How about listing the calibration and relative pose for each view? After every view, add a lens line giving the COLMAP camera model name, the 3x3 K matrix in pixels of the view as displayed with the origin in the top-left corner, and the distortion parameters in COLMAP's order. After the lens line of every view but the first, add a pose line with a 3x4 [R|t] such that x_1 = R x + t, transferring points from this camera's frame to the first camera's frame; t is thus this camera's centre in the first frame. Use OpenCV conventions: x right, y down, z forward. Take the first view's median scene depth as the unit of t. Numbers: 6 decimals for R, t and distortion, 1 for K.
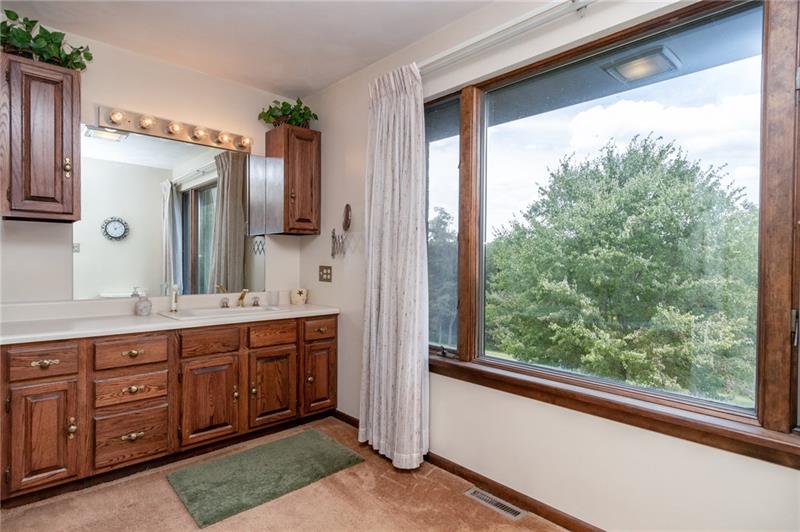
lens RADIAL K [[426.1, 0, 400.0], [0, 426.1, 266.0], [0, 0, 1]] dist [0.000667, 0.000001]
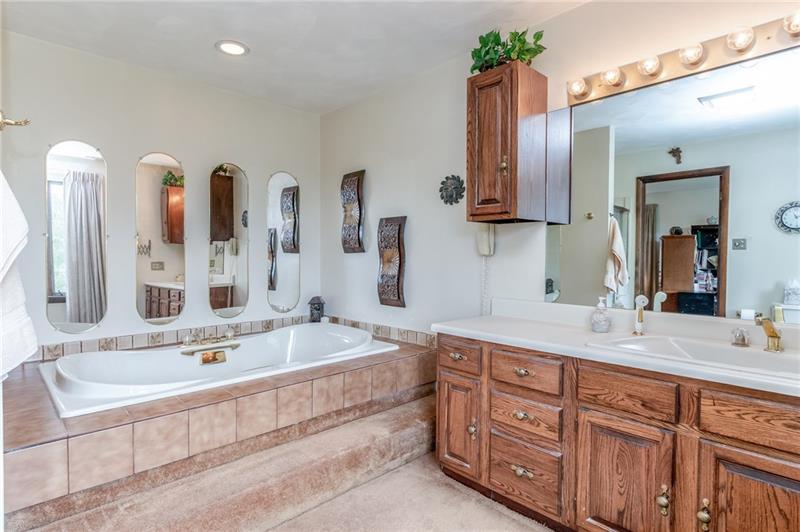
lens RADIAL K [[426.1, 0, 400.0], [0, 426.1, 266.0], [0, 0, 1]] dist [0.000667, 0.000001]
pose [[-0.013587, 0.016230, -0.999776, 0.195962], [-0.013201, 0.999778, 0.016409, -0.012753], [0.999821, 0.013421, -0.013369, 0.738708]]
